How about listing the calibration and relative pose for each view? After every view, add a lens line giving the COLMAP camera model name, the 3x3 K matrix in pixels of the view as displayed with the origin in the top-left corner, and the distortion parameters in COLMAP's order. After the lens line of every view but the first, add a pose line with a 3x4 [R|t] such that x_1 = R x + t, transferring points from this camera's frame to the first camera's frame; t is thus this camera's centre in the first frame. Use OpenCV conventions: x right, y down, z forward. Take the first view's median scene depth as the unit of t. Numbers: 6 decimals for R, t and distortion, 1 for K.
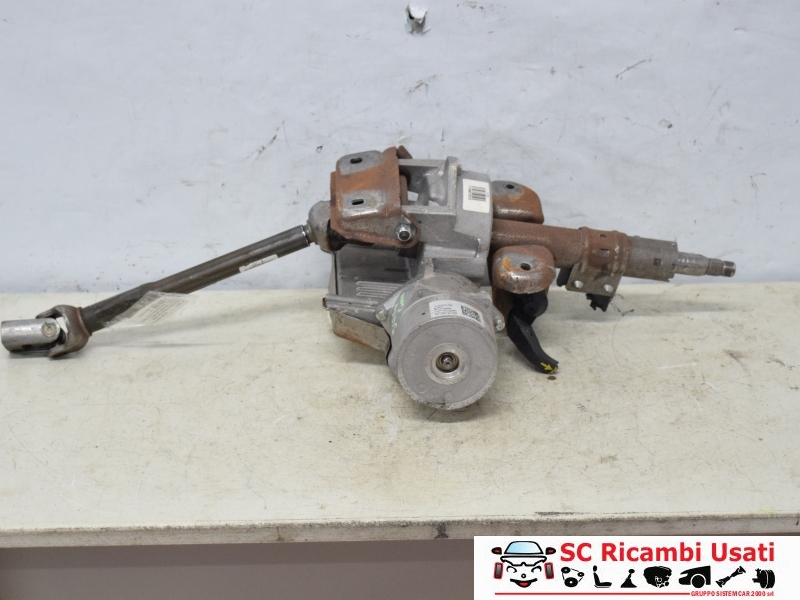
lens RADIAL K [[1495.3, 0, 400.0], [0, 1495.3, 300.0], [0, 0, 1]] dist [-0.000990, -0.060238]
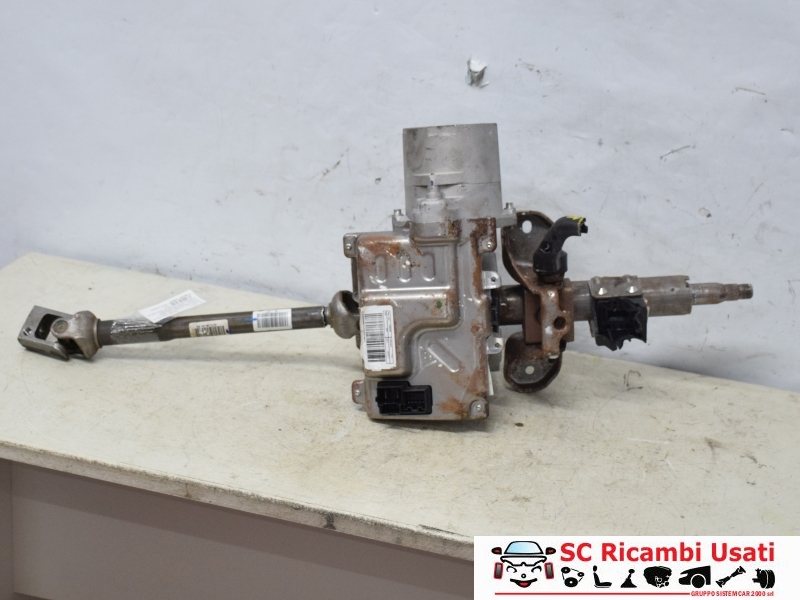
lens RADIAL K [[1495.3, 0, 400.0], [0, 1495.3, 300.0], [0, 0, 1]] dist [-0.000990, -0.060238]
pose [[0.950431, 0.184040, -0.250619, 0.254960], [-0.204093, 0.977331, -0.056297, 0.041220], [0.234577, 0.104656, 0.966447, -0.024738]]
